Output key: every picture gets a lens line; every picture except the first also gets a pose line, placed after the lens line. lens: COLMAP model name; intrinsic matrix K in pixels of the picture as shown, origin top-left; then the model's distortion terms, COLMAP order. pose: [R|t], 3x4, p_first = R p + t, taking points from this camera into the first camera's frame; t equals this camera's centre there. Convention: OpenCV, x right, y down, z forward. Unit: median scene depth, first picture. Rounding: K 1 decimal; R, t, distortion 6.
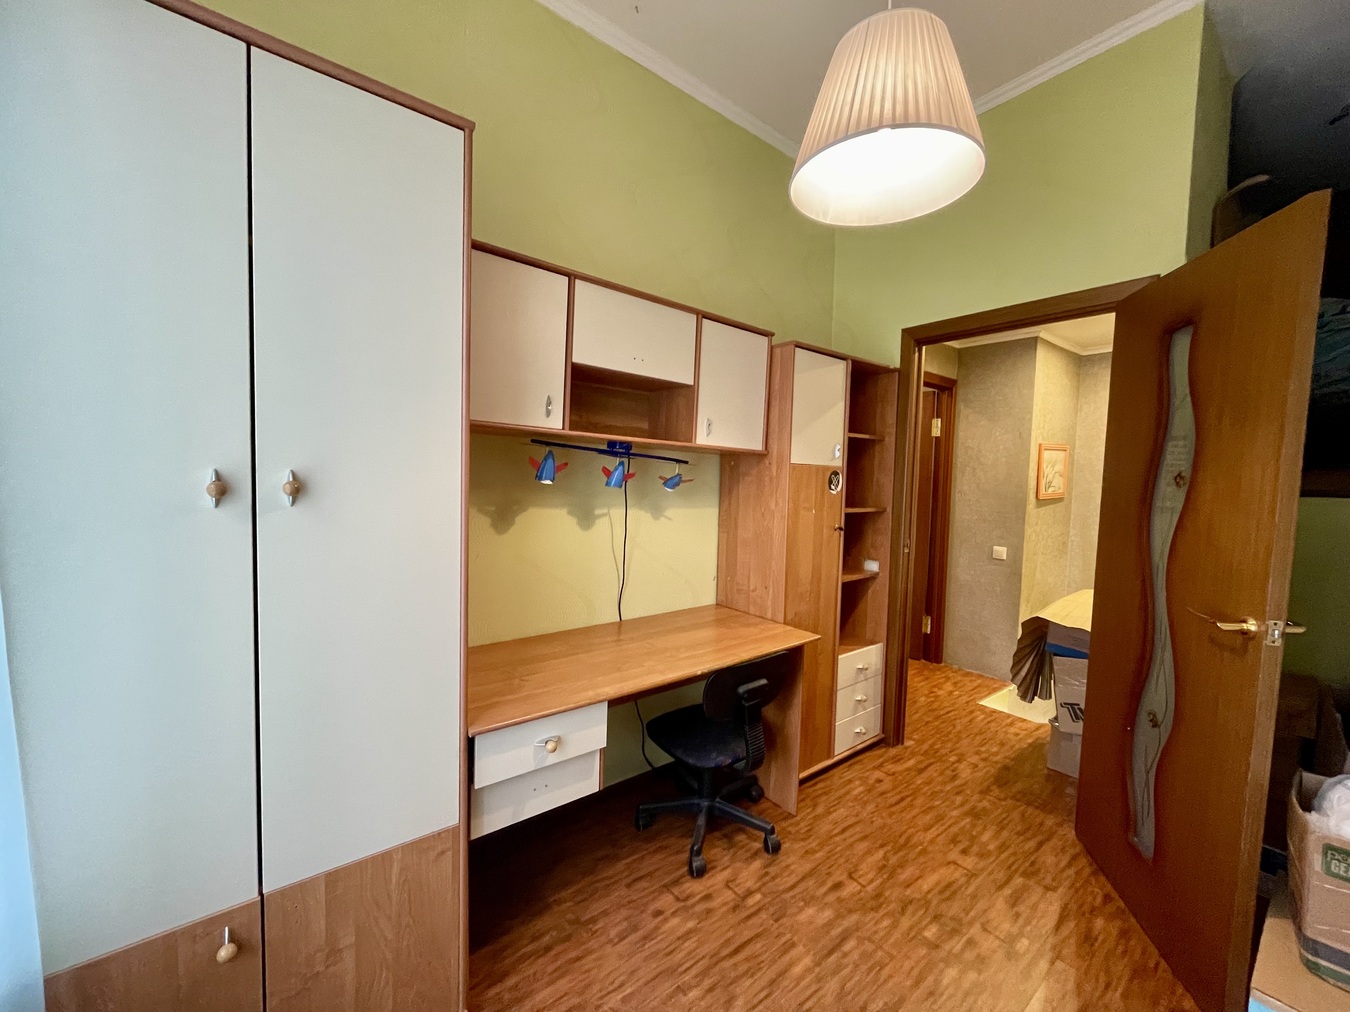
lens RADIAL K [[543.8, 0, 672.7], [0, 543.8, 509.4], [0, 0, 1]] dist [-0.002908, 0.000105]
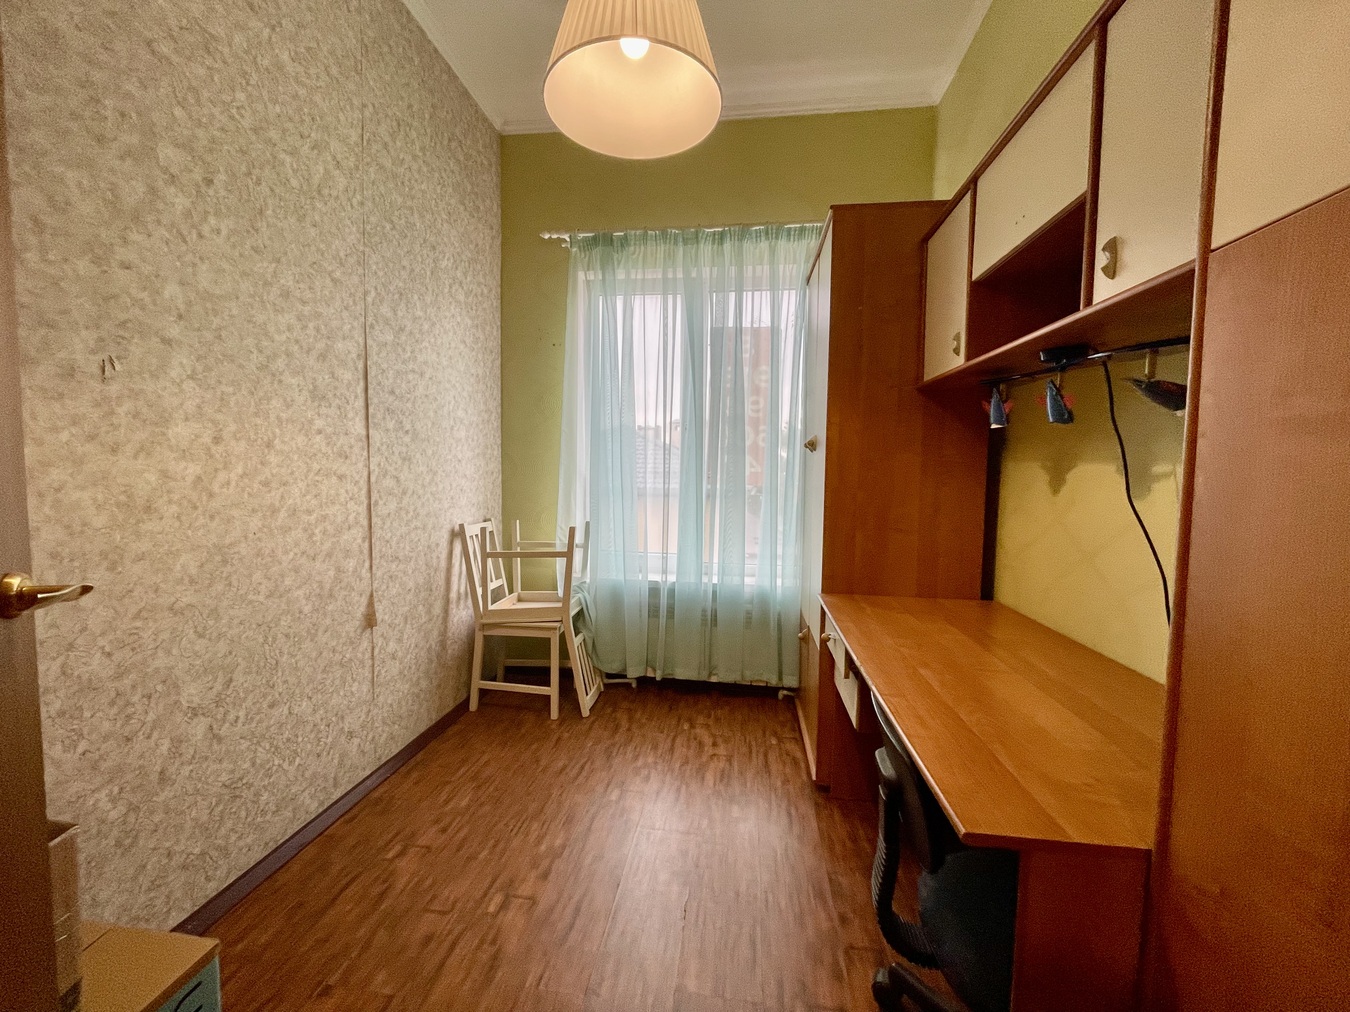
lens RADIAL K [[543.8, 0, 673.9], [0, 543.8, 504.4], [0, 0, 1]] dist [-0.002908, 0.000105]
pose [[-0.724724, 0.001338, -0.689038, 0.648766], [-0.076494, 0.993661, 0.082384, 0.034827], [0.684780, 0.112413, -0.720027, 1.167051]]
